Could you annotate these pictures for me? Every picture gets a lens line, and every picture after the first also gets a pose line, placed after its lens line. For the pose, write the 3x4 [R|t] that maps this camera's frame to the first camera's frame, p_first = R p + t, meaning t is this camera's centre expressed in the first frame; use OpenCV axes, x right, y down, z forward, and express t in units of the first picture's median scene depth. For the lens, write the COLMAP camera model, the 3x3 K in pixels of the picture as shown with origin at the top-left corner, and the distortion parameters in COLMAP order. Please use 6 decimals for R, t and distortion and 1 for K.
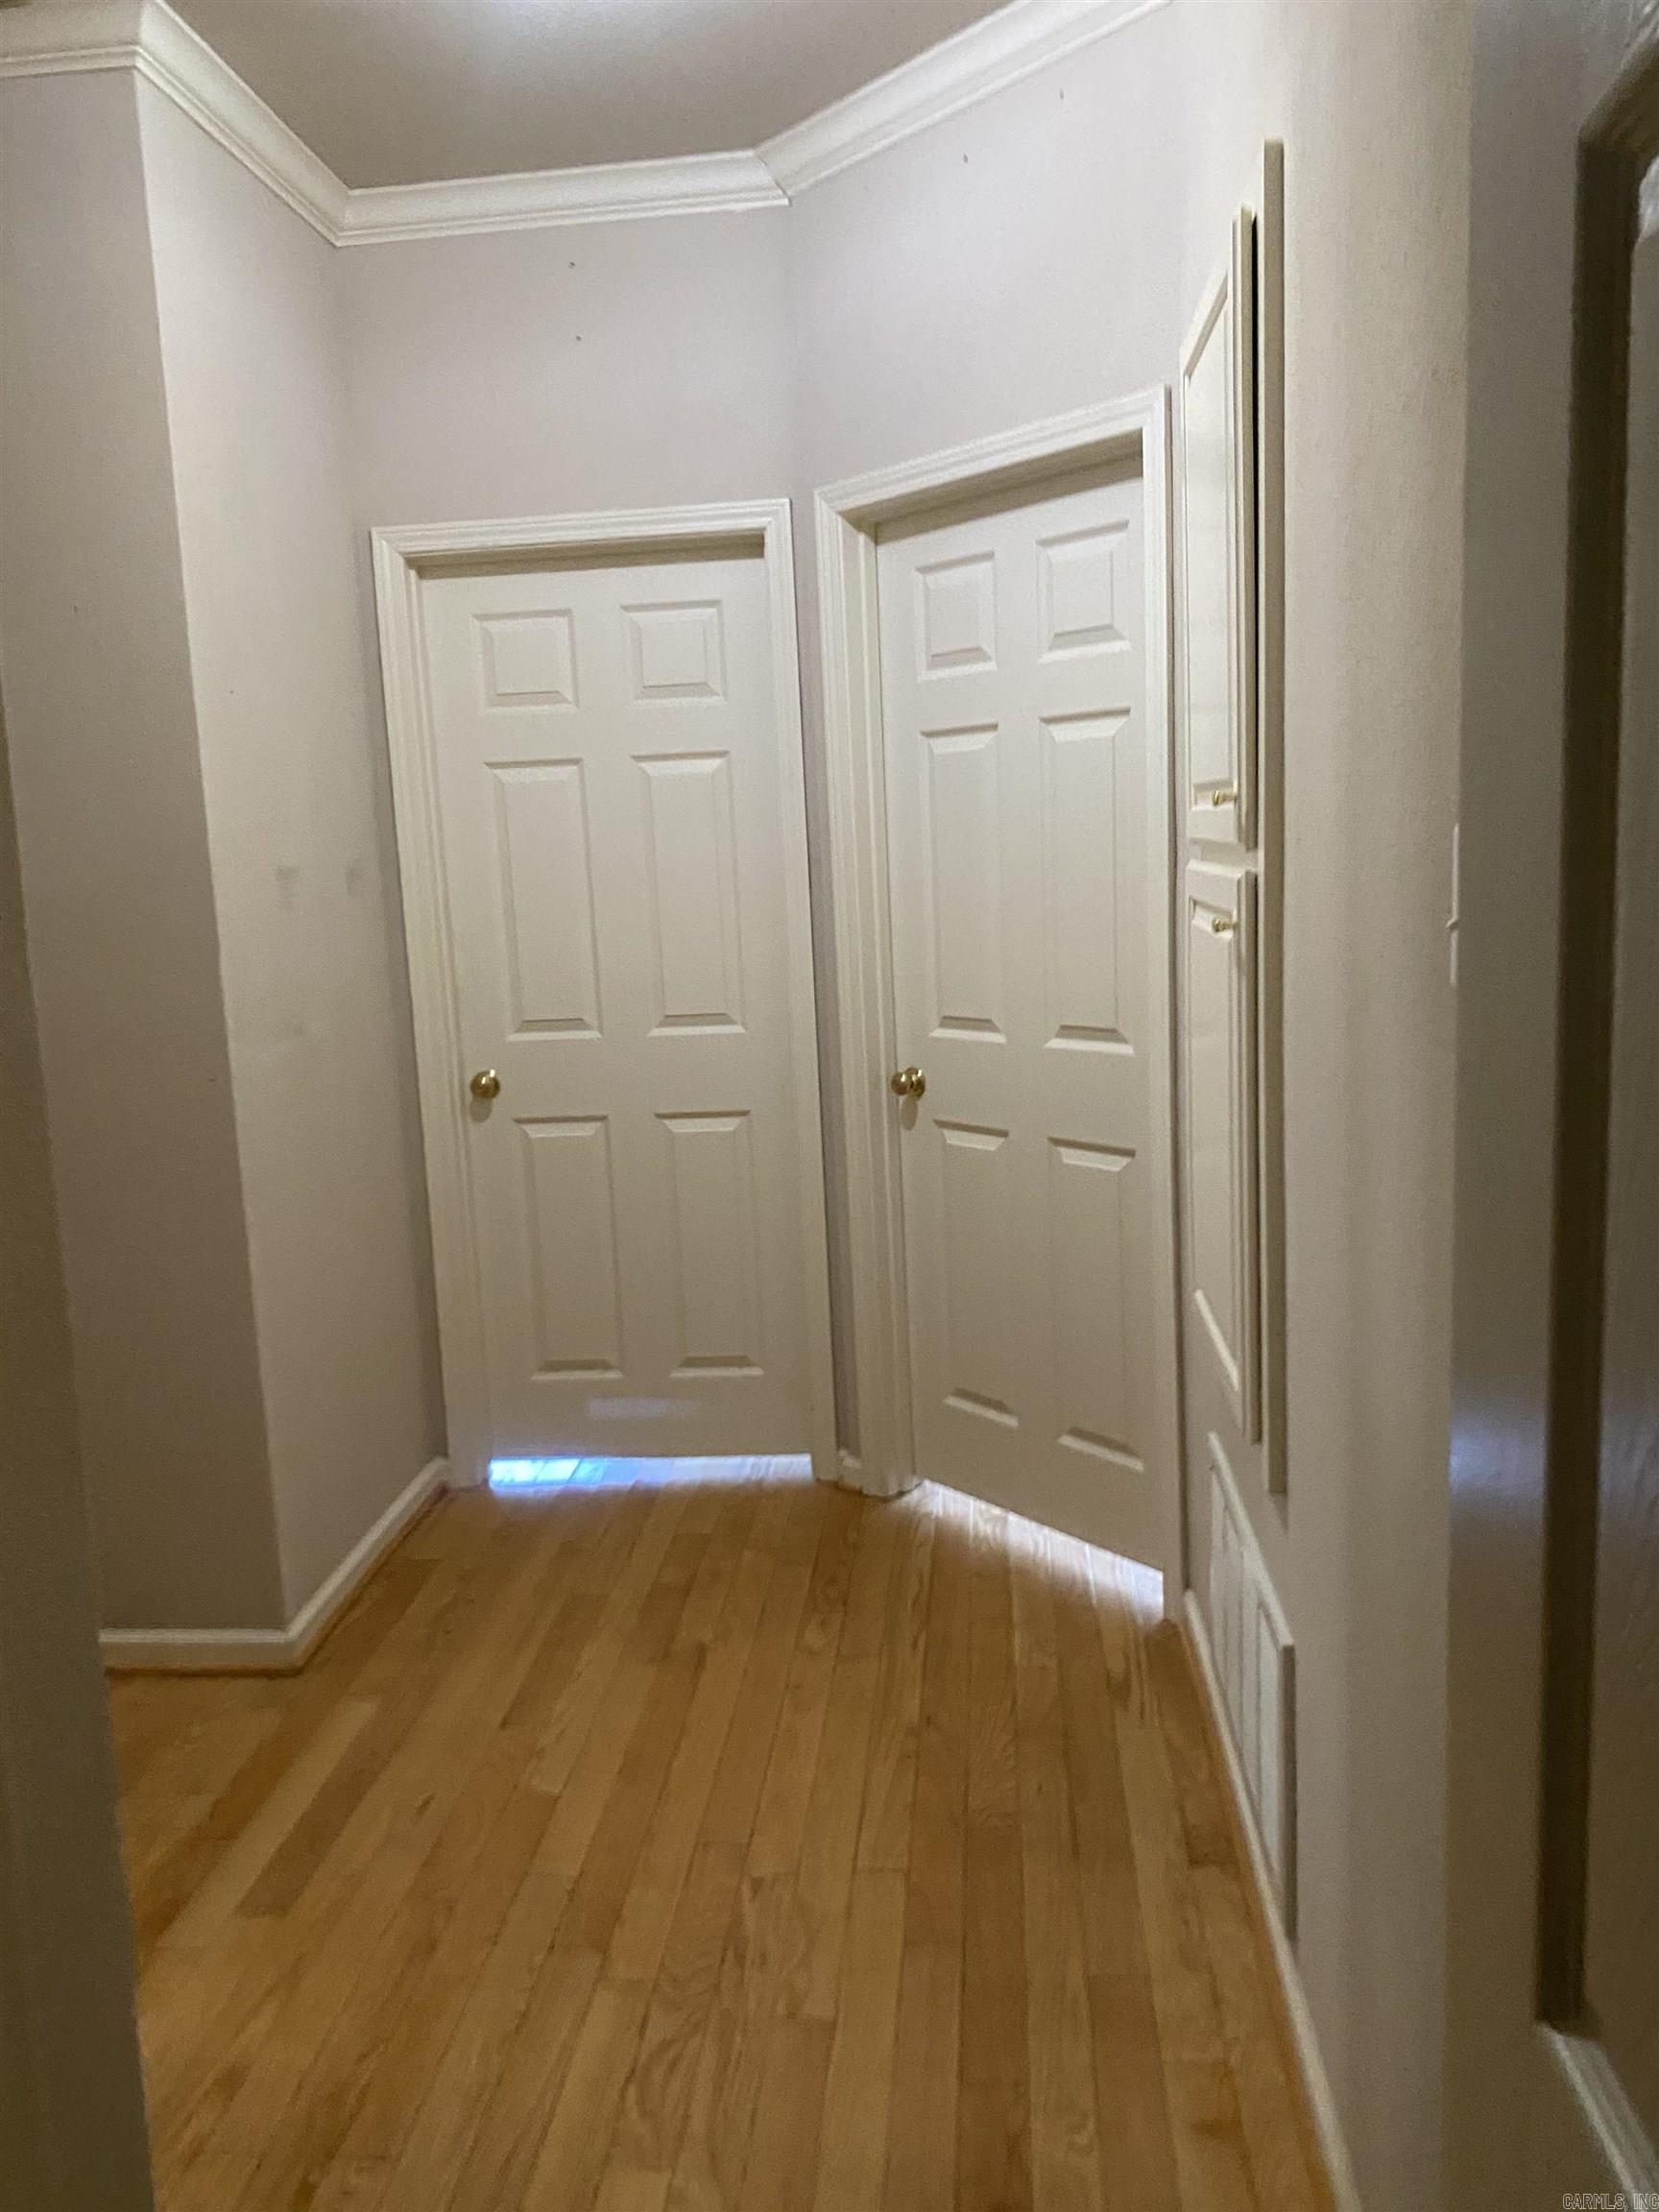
lens RADIAL K [[1672.6, 0, 823.6], [0, 1672.6, 1081.0], [0, 0, 1]] dist [0.182408, -0.288911]
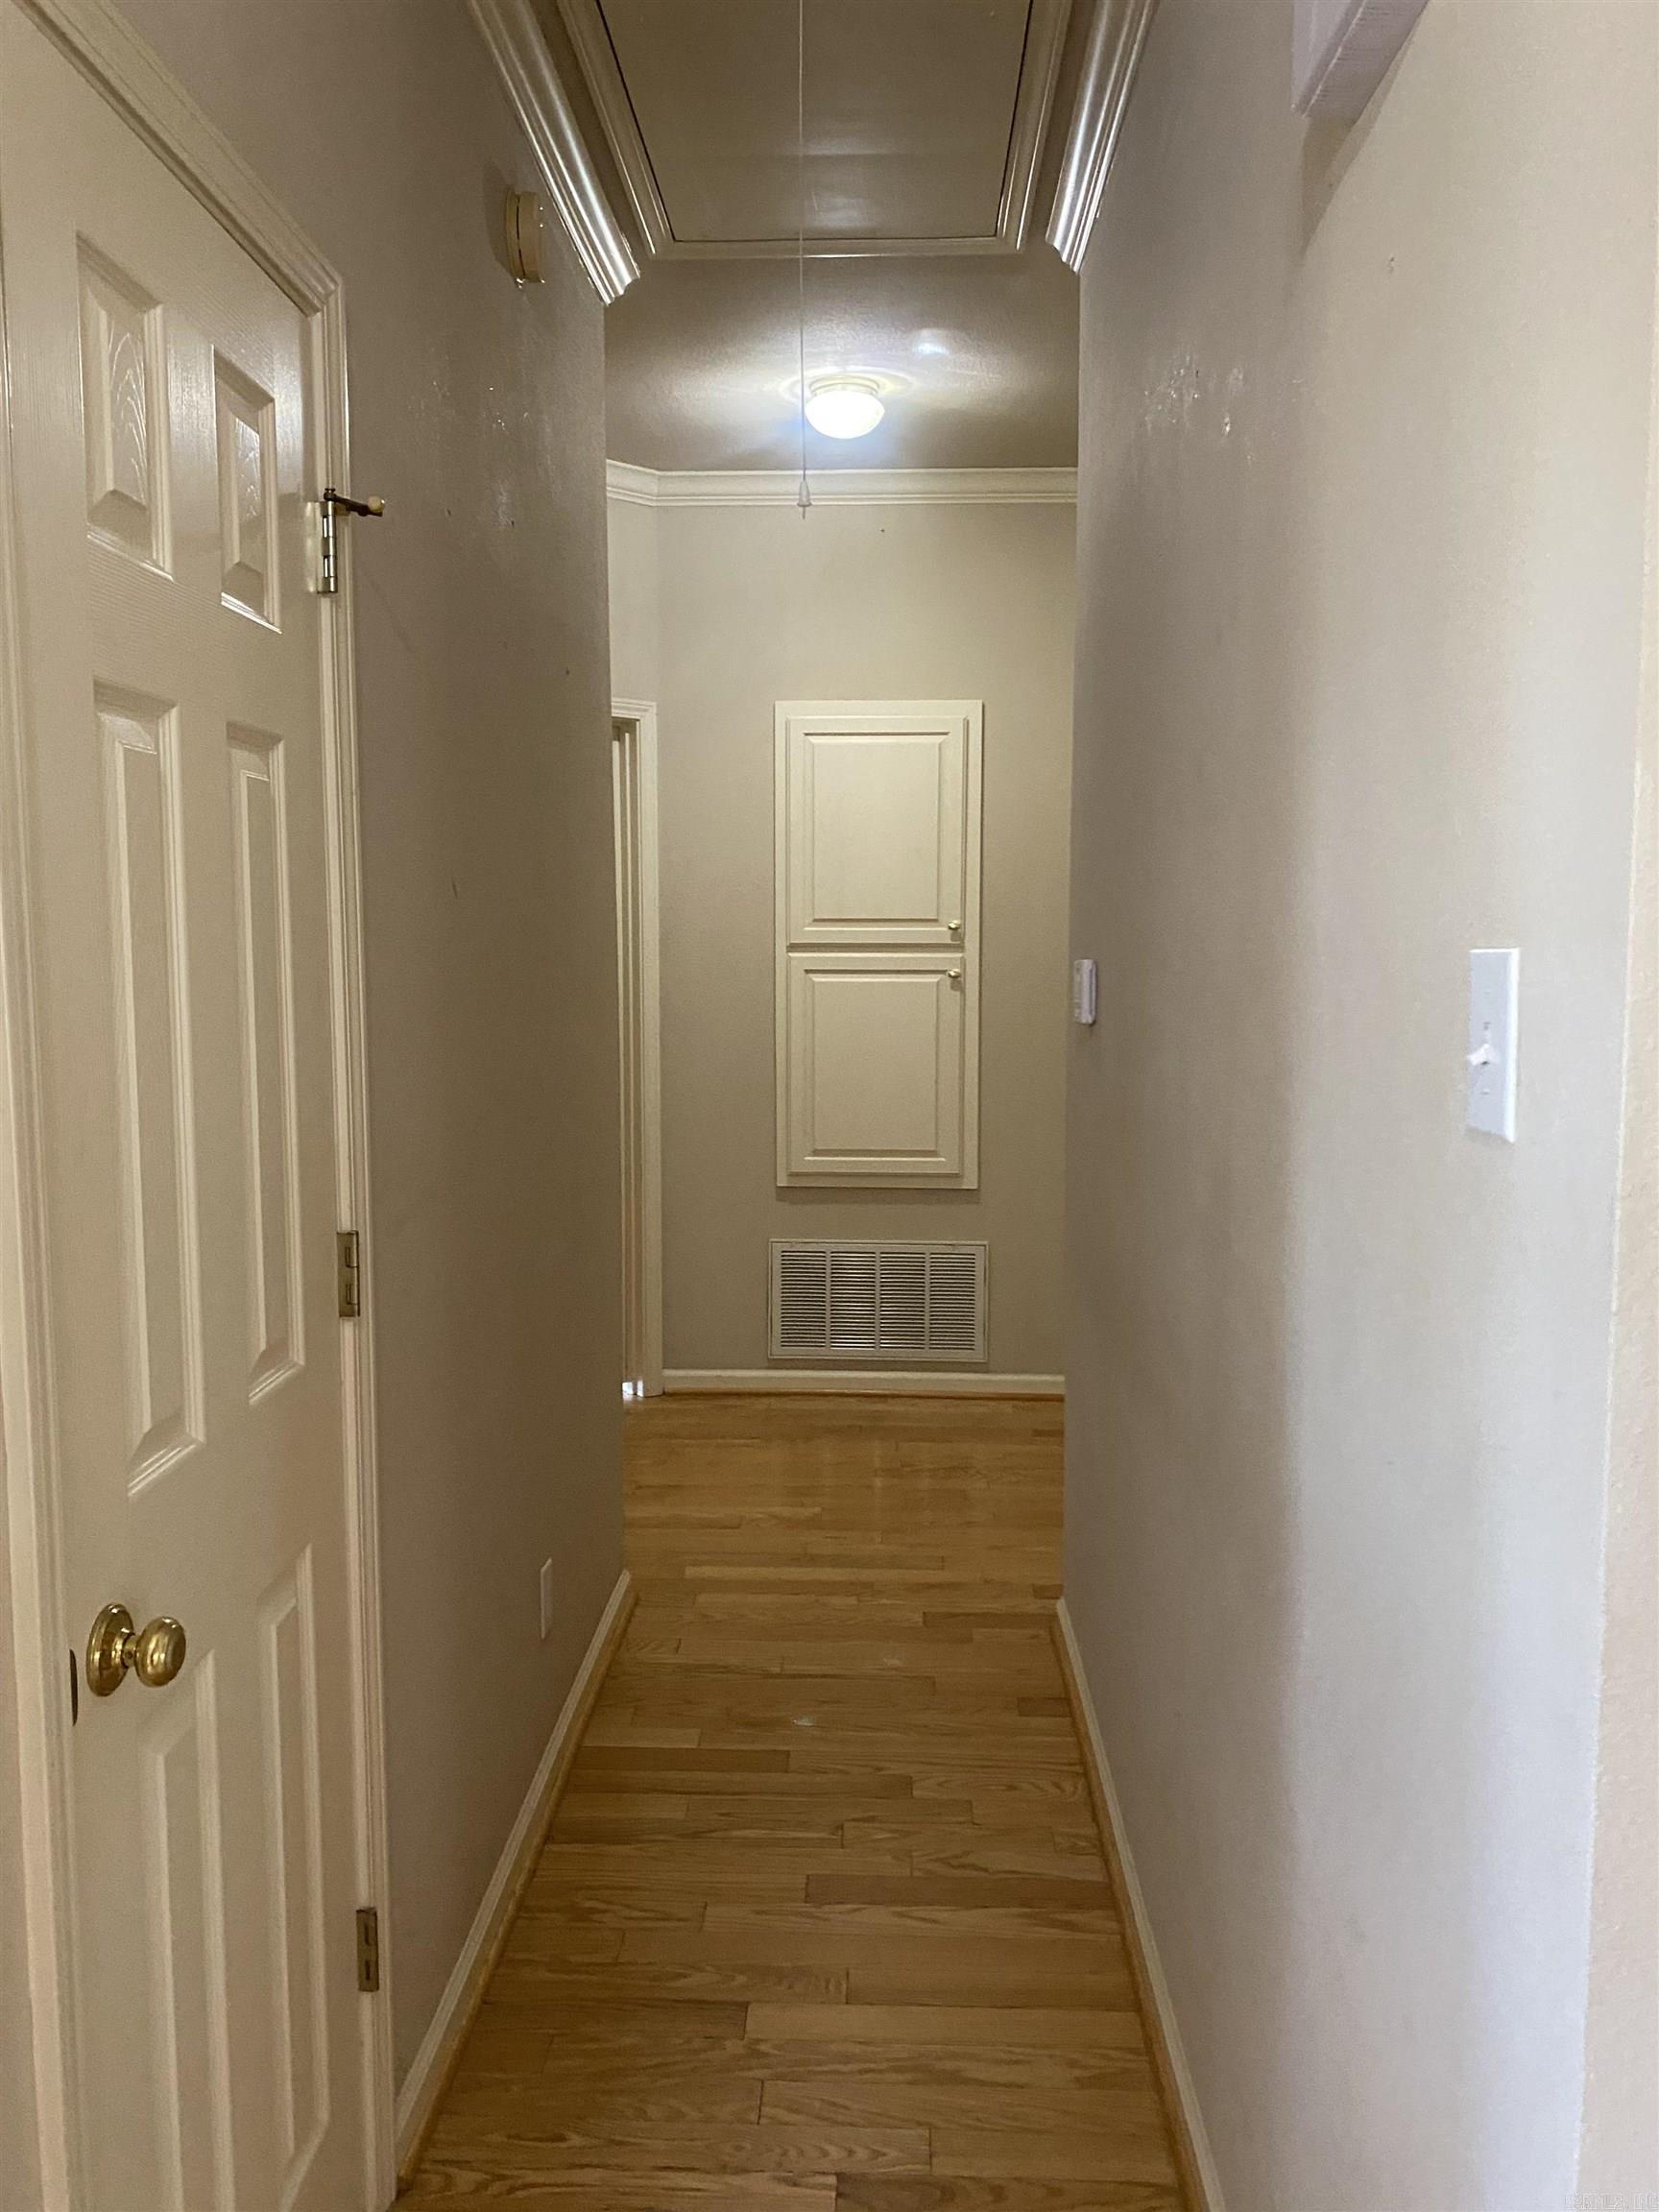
lens RADIAL K [[1672.6, 0, 823.6], [0, 1672.6, 1081.0], [0, 0, 1]] dist [0.182408, -0.288911]
pose [[-0.063327, -0.071022, 0.995462, -1.749868], [0.161764, 0.983544, 0.080462, -0.140722], [-0.984795, 0.166125, -0.050796, 0.967558]]
